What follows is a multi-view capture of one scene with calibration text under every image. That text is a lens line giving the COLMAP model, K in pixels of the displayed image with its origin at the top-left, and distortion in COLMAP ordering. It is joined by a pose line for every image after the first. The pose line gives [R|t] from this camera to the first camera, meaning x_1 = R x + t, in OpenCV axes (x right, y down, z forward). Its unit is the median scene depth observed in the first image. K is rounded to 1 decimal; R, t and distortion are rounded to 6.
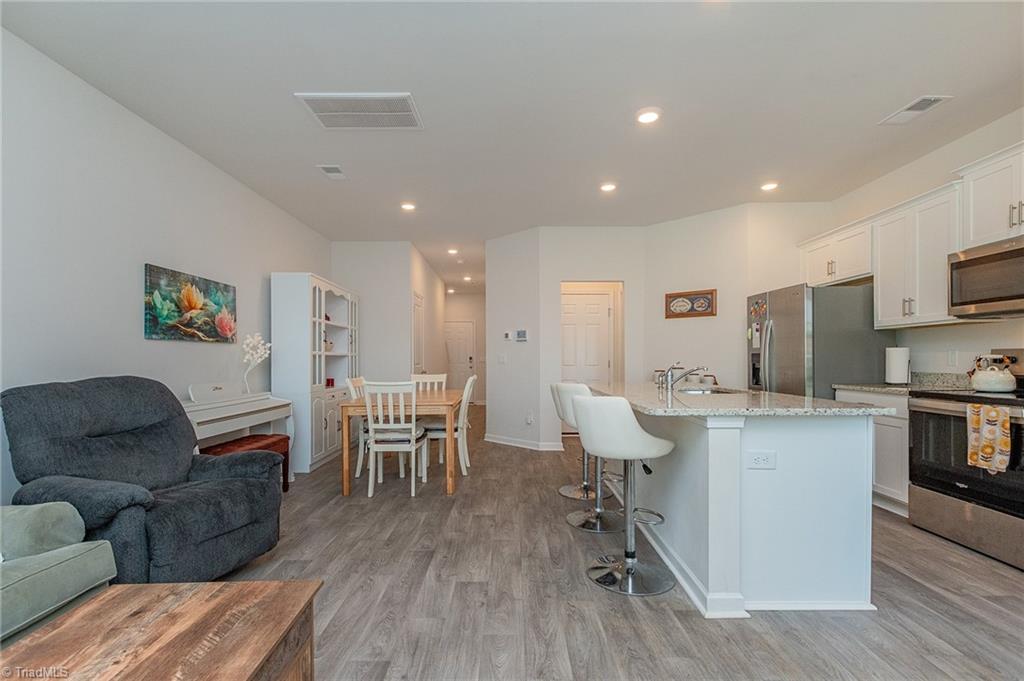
lens RADIAL K [[463.0, 0, 505.8], [0, 463.0, 363.2], [0, 0, 1]] dist [0.003287, 0.000213]
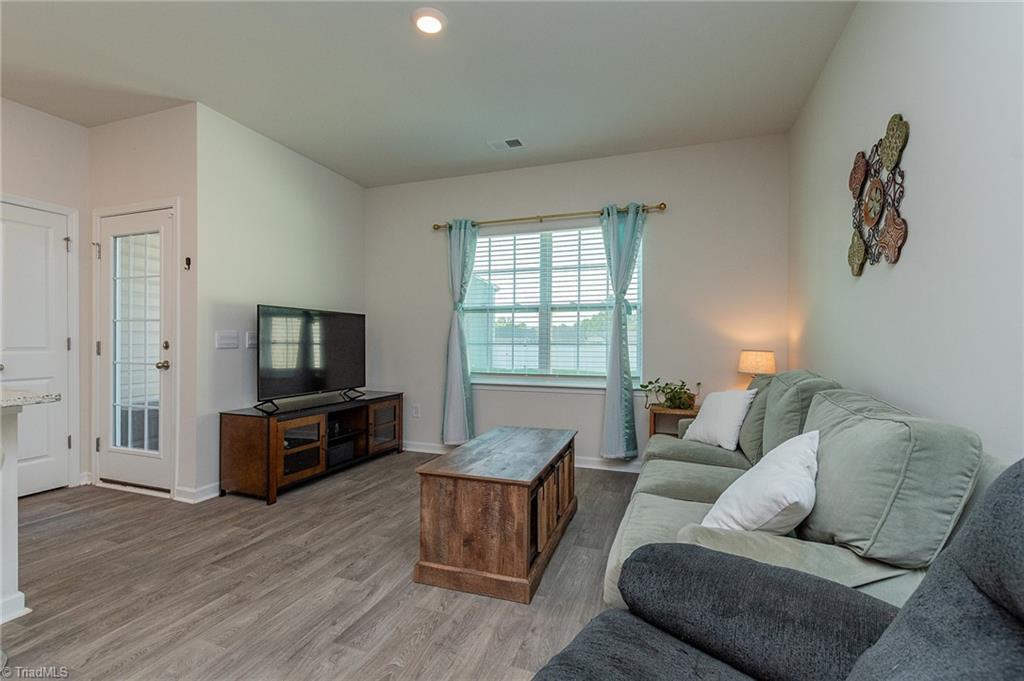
lens RADIAL K [[460.6, 0, 509.4], [0, 460.6, 344.9], [0, 0, 1]] dist [0.001370, -0.000519]
pose [[-0.938518, -0.001829, 0.345225, -0.426994], [0.004849, 0.999817, 0.018480, -0.003731], [-0.345195, 0.019018, -0.938338, 0.809628]]
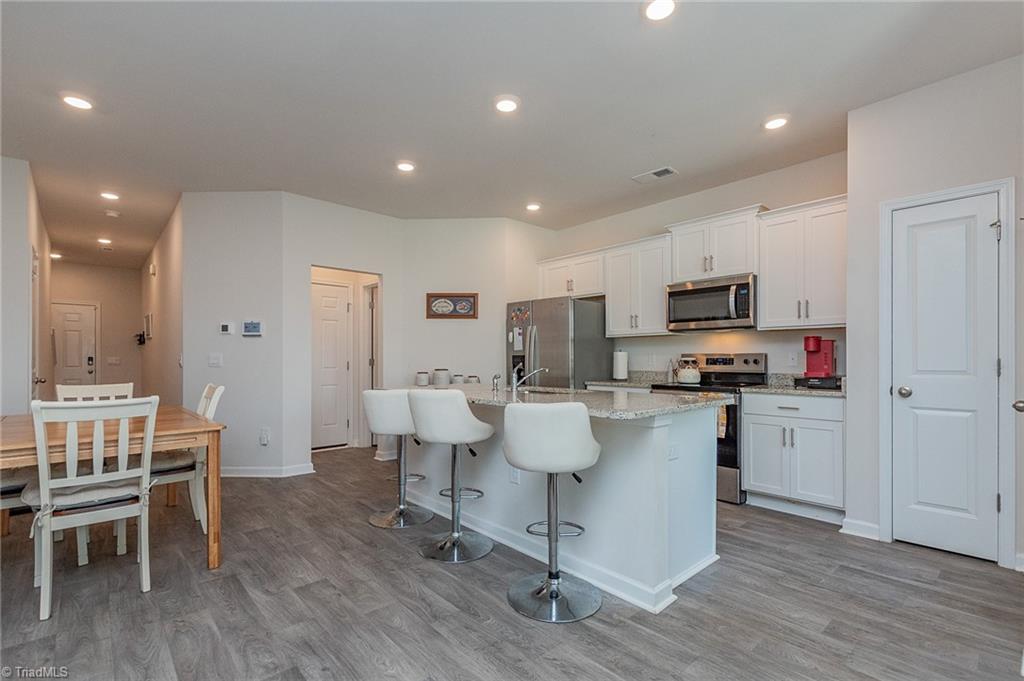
lens RADIAL K [[463.8, 0, 512.7], [0, 463.8, 357.2], [0, 0, 1]] dist [0.001099, -0.000203]
pose [[0.734375, 0.006648, 0.678711, -0.262344], [0.004056, 0.999891, -0.014183, -0.001133], [-0.678731, 0.013169, 0.734269, 0.242903]]
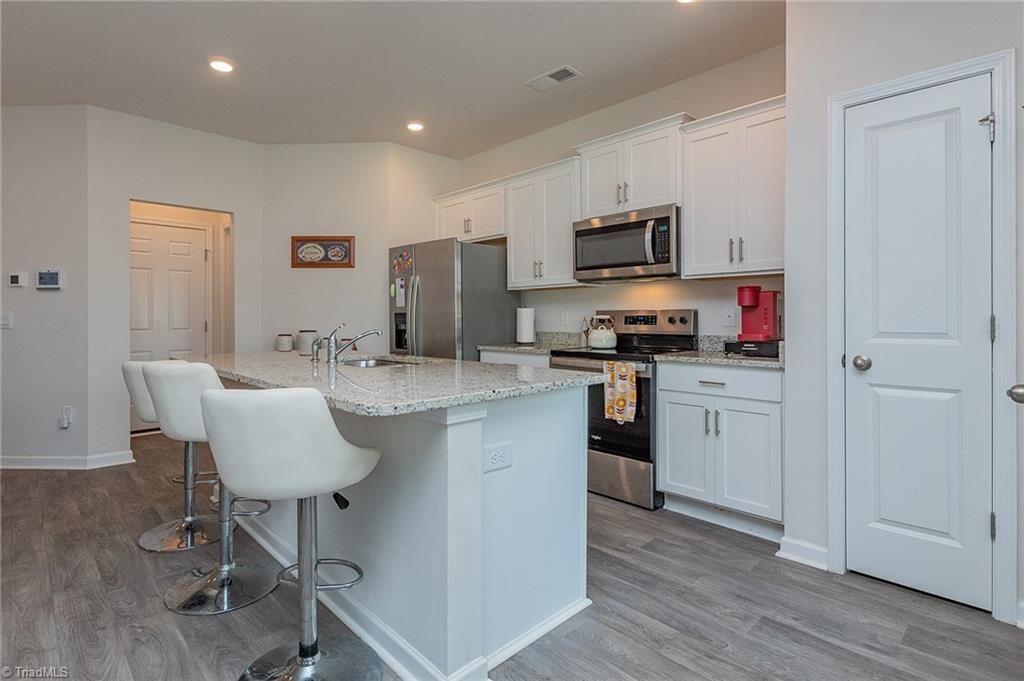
lens RADIAL K [[507.9, 0, 476.3], [0, 507.9, 316.1], [0, 0, 1]] dist [0.003657, -0.000145]
pose [[0.733683, 0.003340, 0.679484, -0.011713], [0.007176, 0.999894, -0.012663, -0.002339], [-0.679454, 0.014167, 0.733581, 0.235885]]
